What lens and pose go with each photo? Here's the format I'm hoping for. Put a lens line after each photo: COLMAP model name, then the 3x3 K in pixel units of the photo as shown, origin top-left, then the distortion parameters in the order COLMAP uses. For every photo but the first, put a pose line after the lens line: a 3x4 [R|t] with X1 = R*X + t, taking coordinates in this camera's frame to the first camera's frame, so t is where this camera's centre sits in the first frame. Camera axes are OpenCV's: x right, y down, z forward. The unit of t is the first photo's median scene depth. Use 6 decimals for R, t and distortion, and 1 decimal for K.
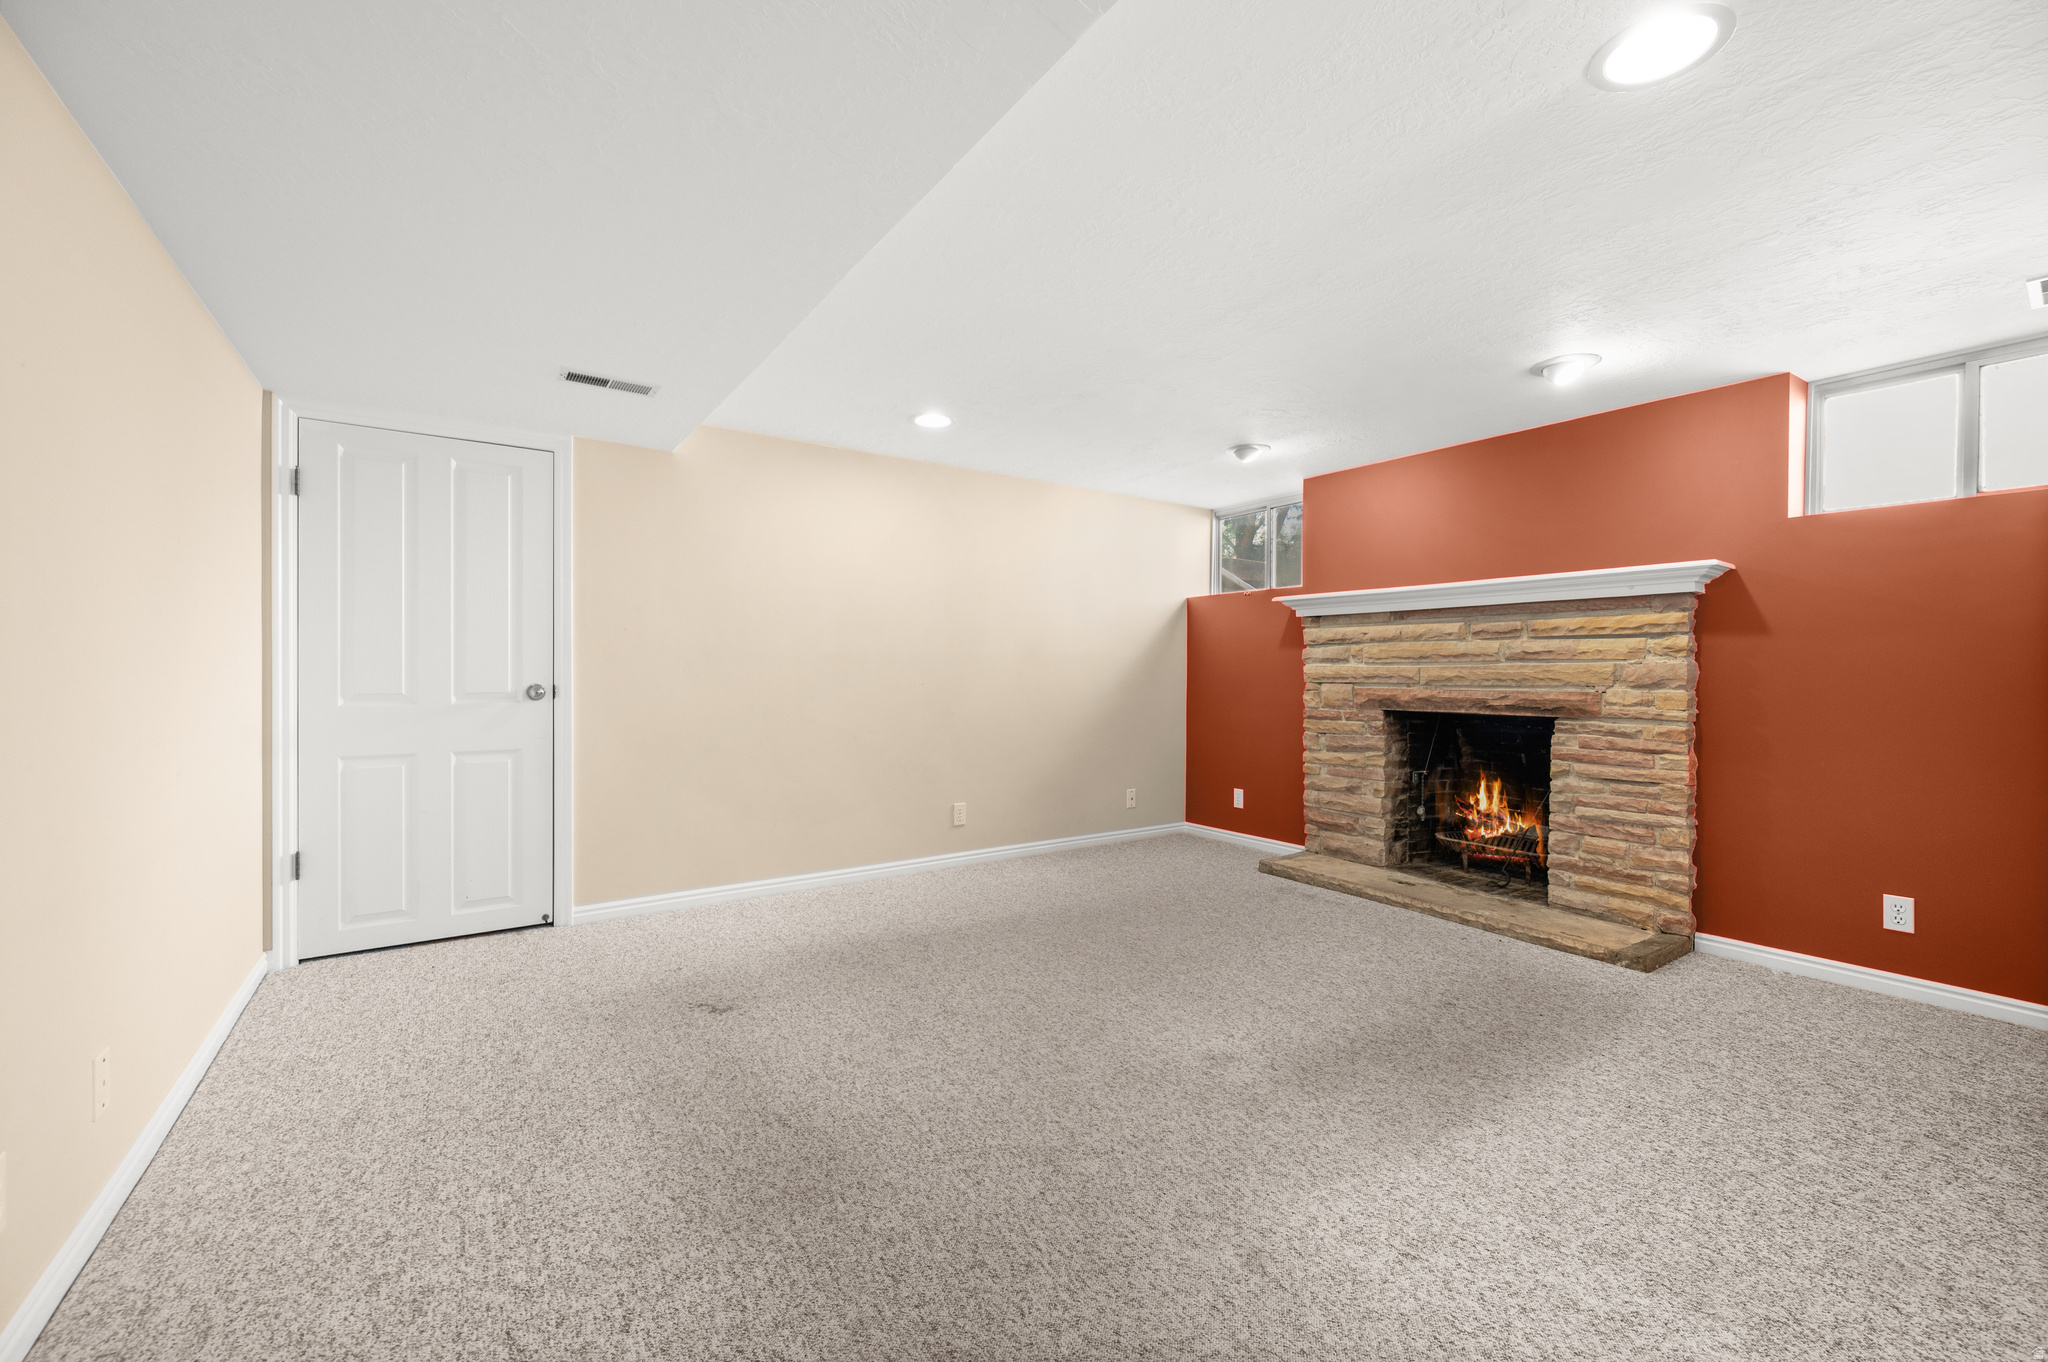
lens RADIAL K [[816.6, 0, 1044.2], [0, 816.6, 683.0], [0, 0, 1]] dist [0.002397, -0.000250]
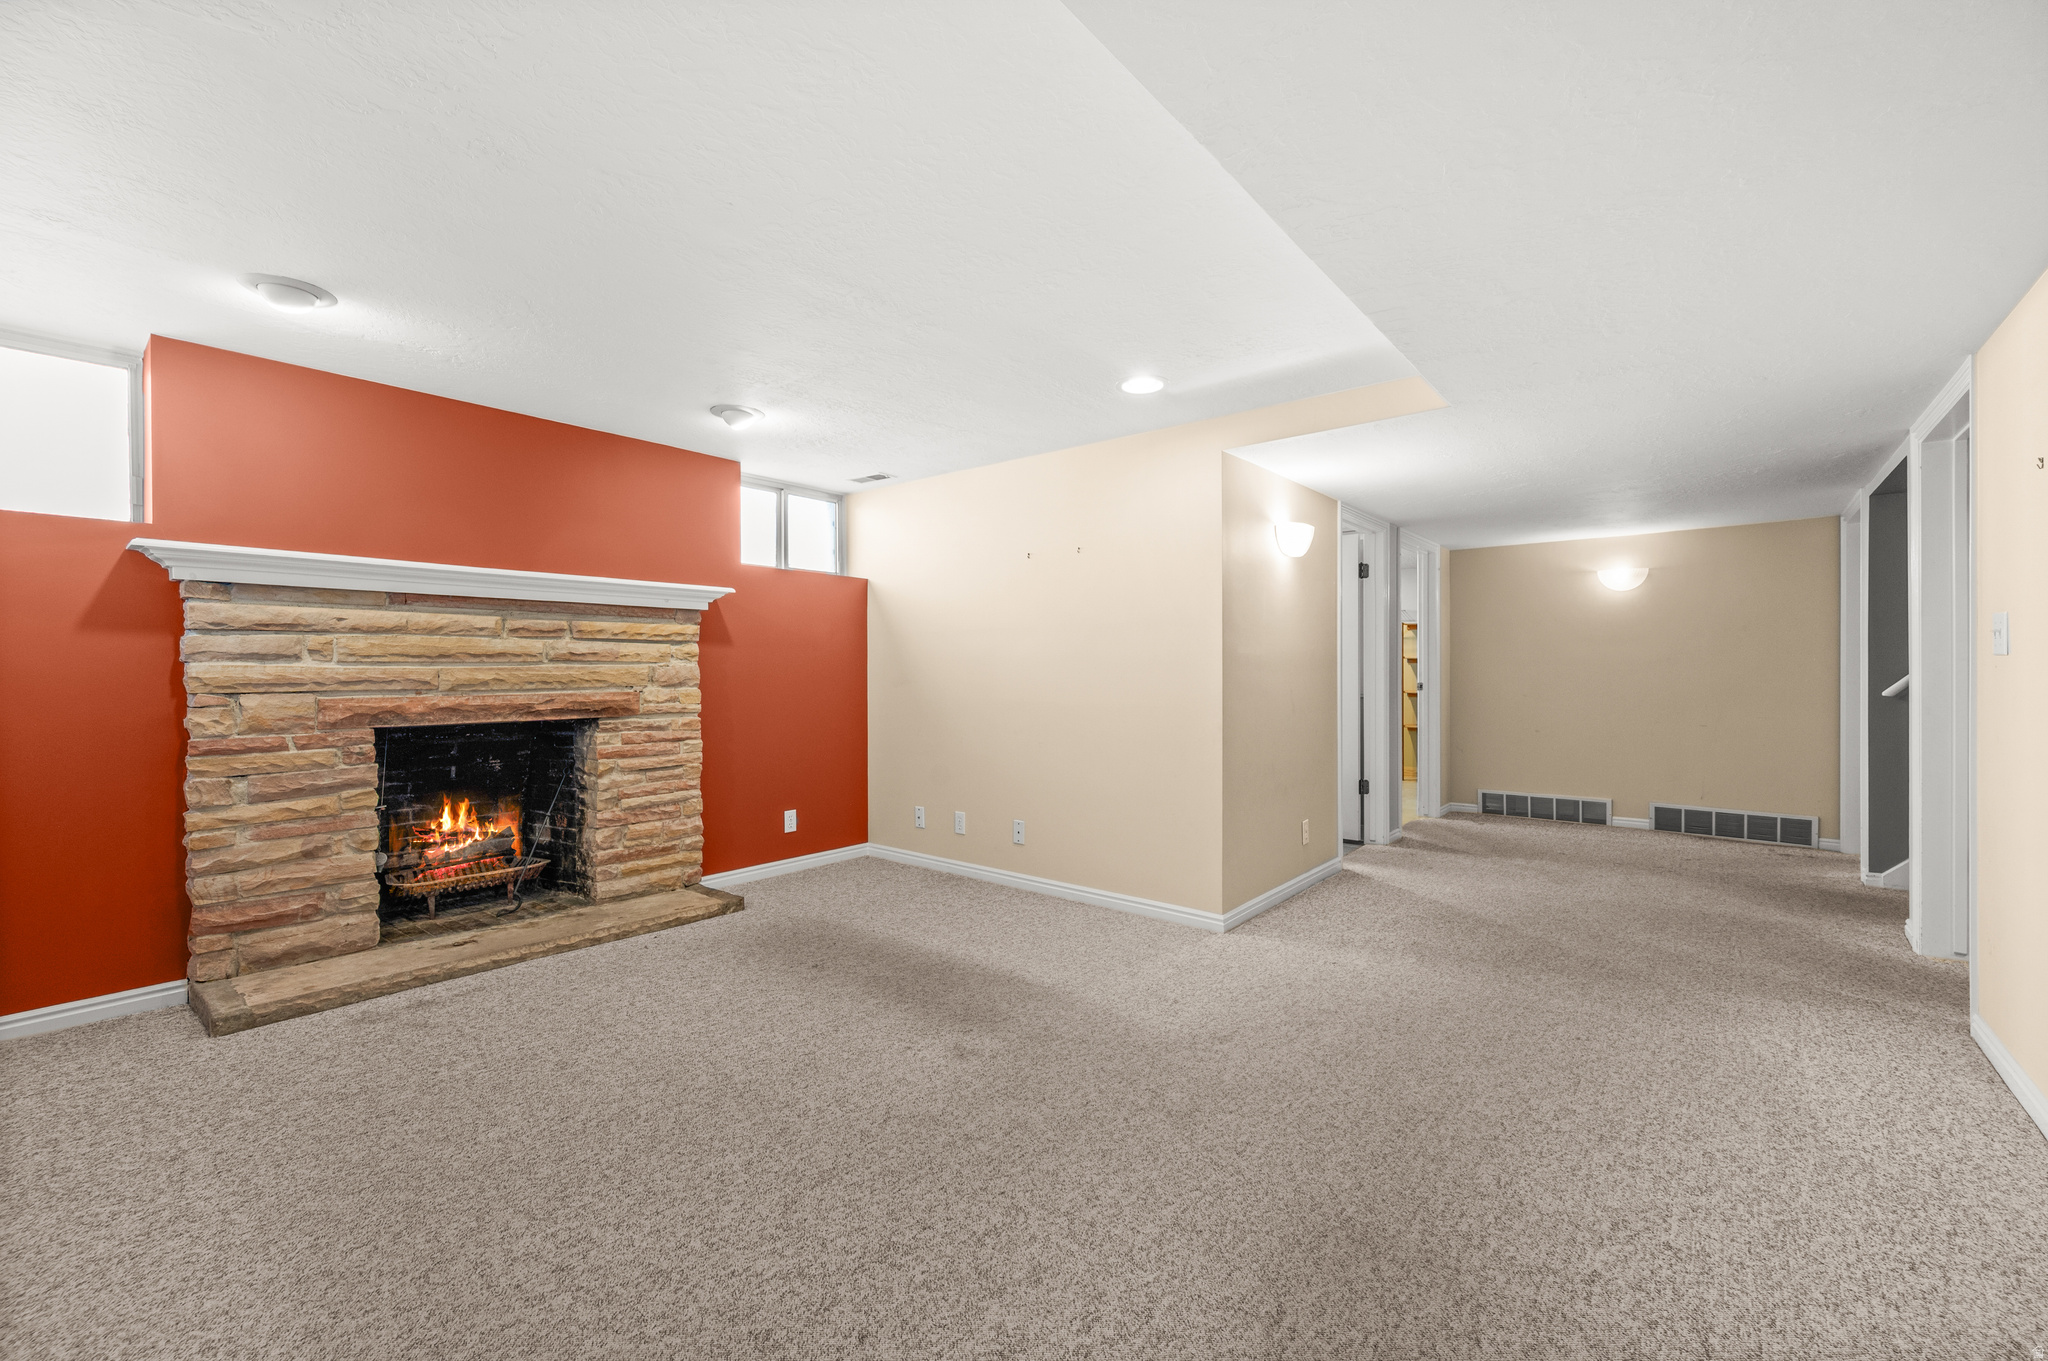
lens RADIAL K [[816.6, 0, 1037.6], [0, 816.6, 670.1], [0, 0, 1]] dist [0.002397, -0.000250]
pose [[-0.256223, -0.002742, 0.966614, -0.507085], [0.012628, 0.999901, 0.006184, -0.017375], [-0.966535, 0.013791, -0.256163, 0.732386]]
